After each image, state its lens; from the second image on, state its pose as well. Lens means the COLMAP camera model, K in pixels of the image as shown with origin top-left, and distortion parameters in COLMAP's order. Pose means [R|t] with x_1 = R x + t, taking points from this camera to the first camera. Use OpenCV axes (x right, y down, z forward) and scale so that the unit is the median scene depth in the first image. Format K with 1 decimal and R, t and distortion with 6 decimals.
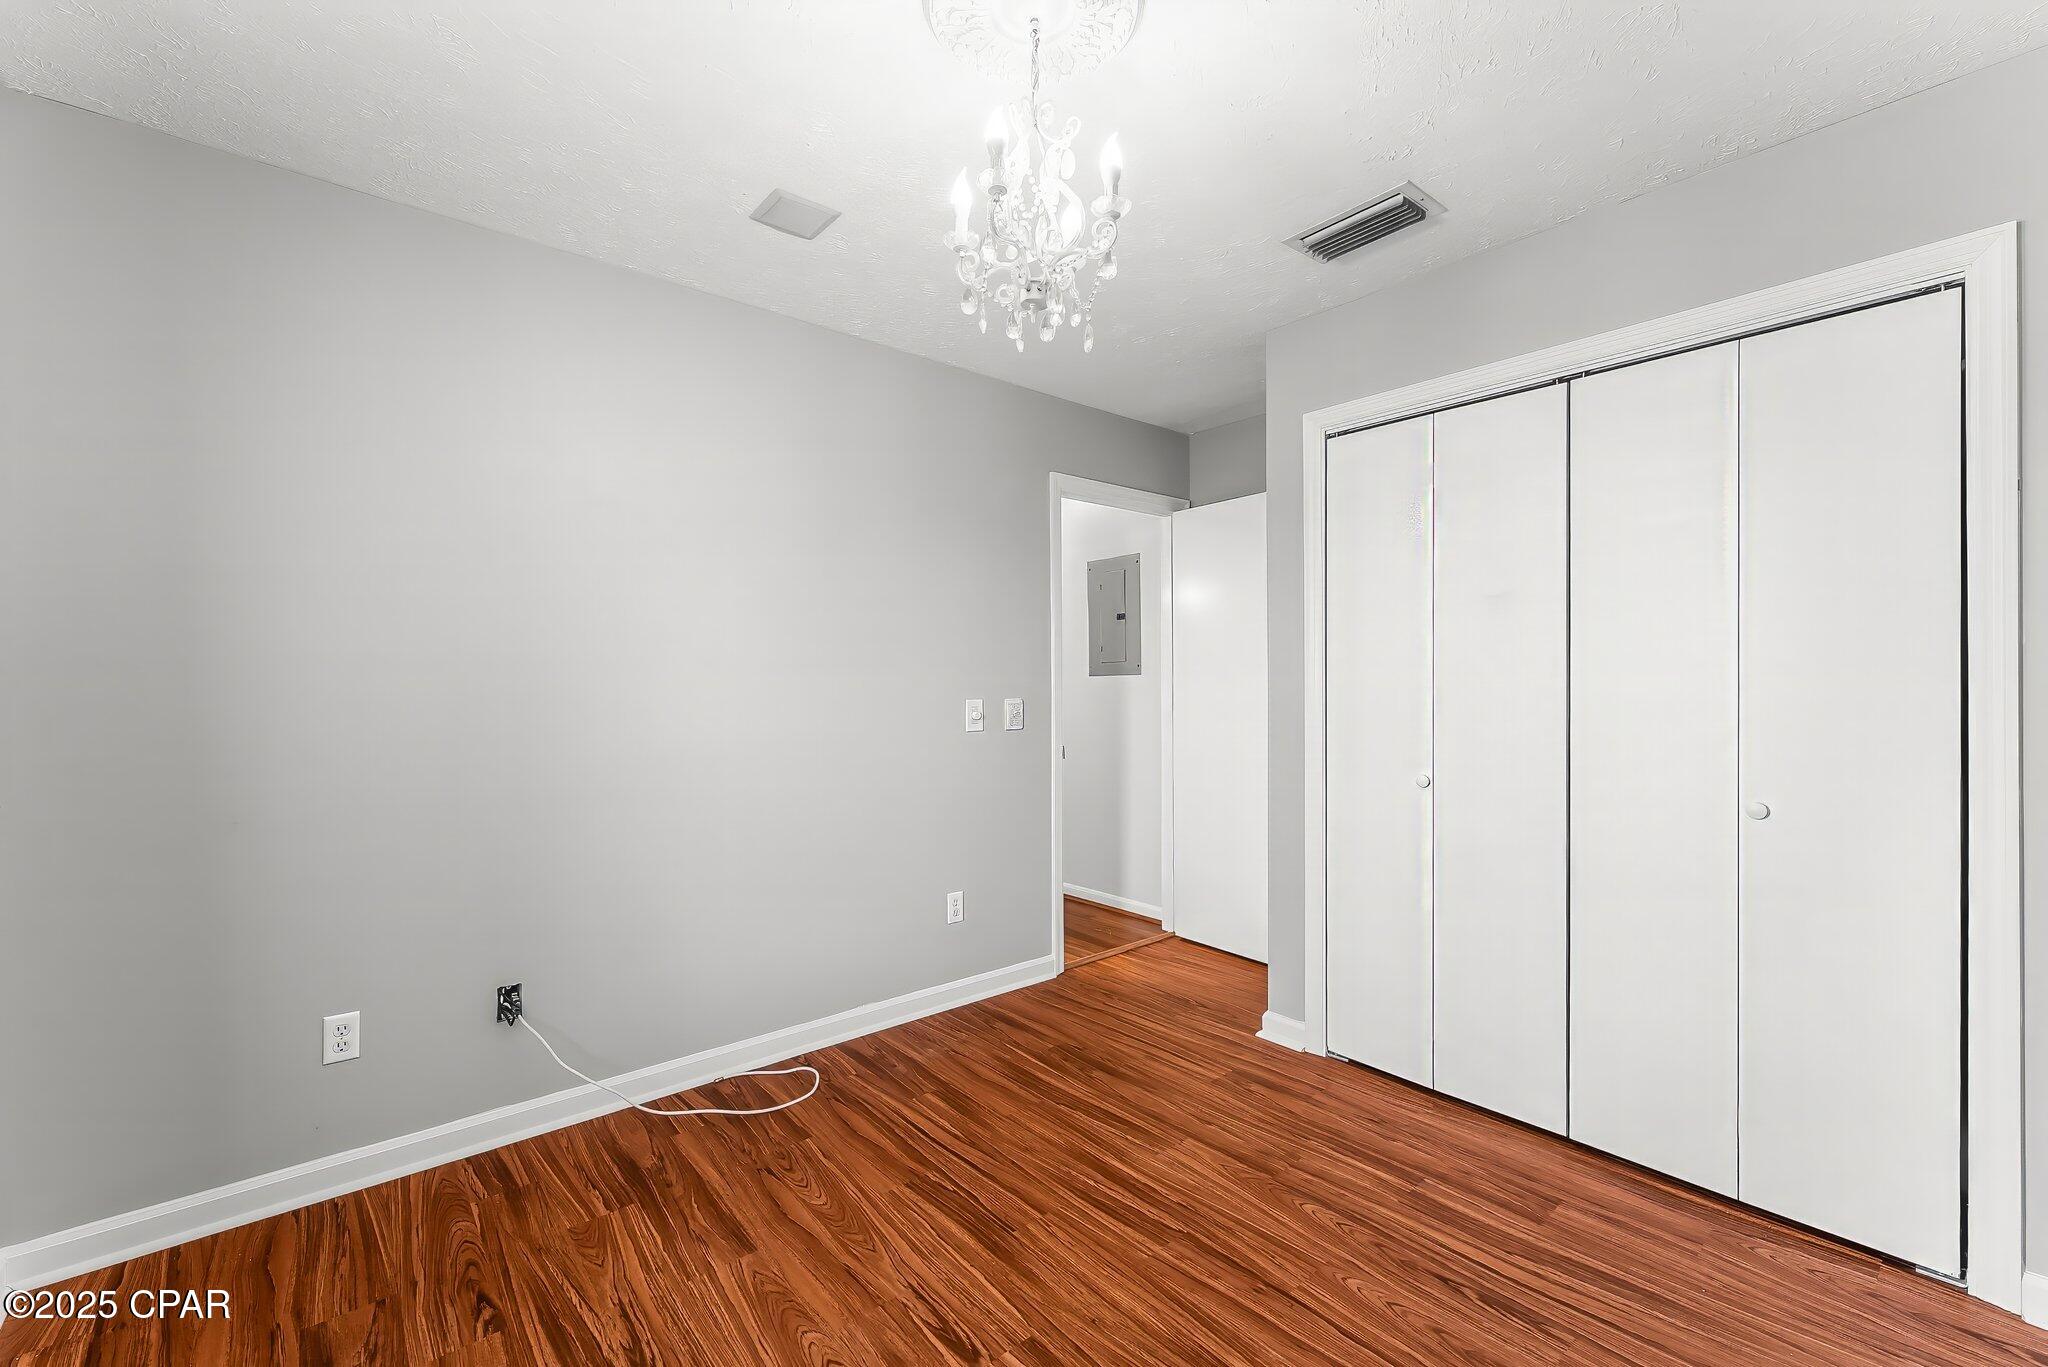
lens RADIAL K [[832.9, 0, 1016.7], [0, 832.9, 688.0], [0, 0, 1]] dist [0.001678, 0.000028]
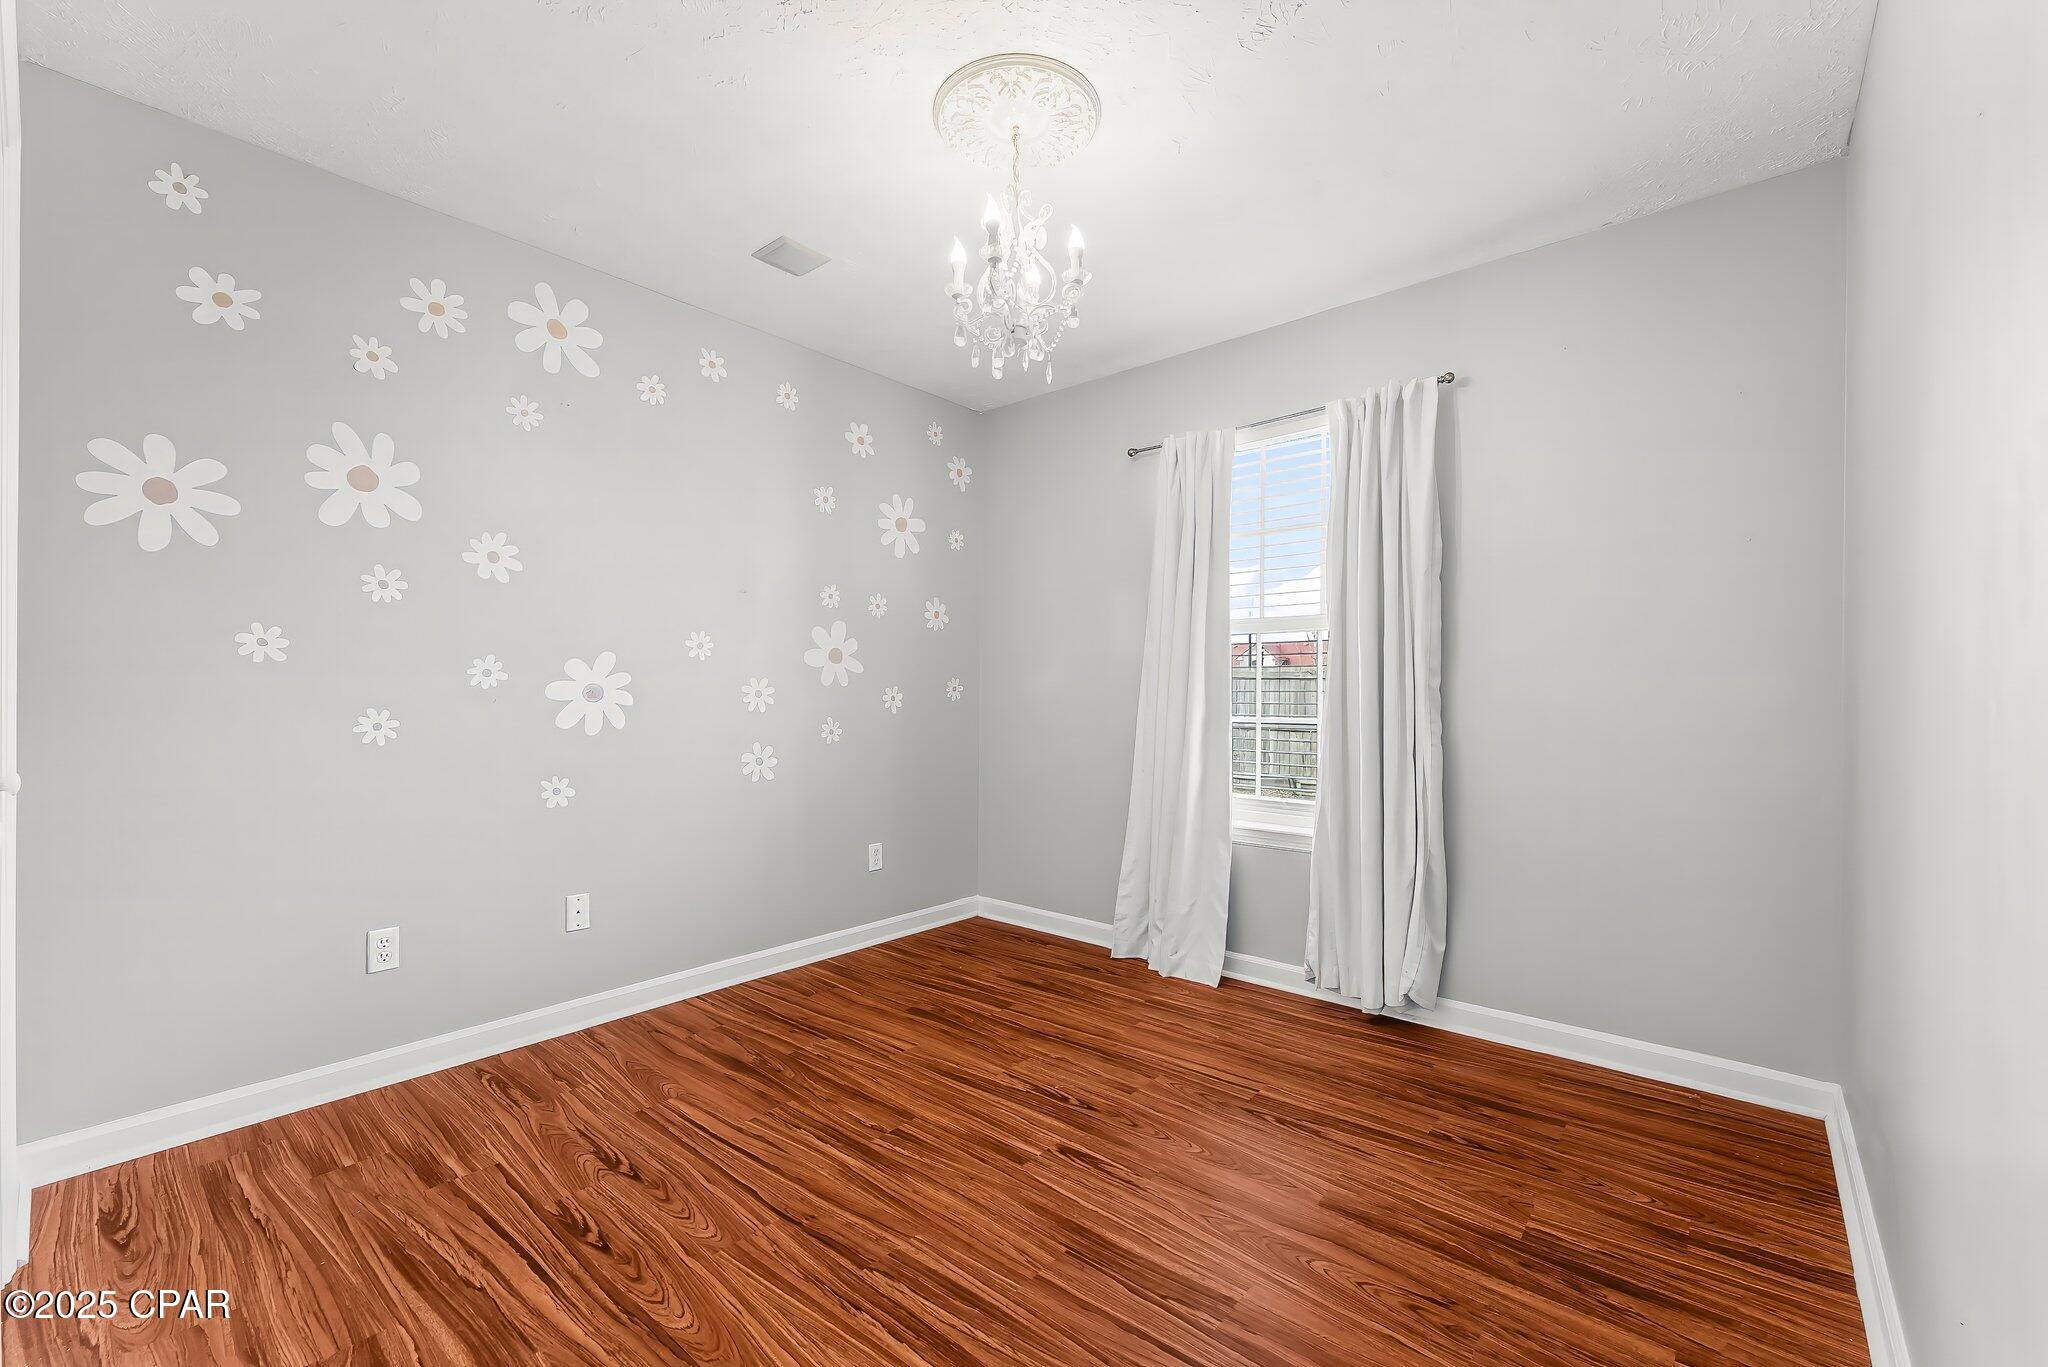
lens RADIAL K [[832.9, 0, 1016.7], [0, 832.9, 688.0], [0, 0, 1]] dist [0.001678, 0.000028]
pose [[-0.986006, -0.002030, -0.166695, 0.197074], [-0.001397, 0.999991, -0.003916, 0.074900], [0.166701, -0.003628, -0.986001, 1.888521]]
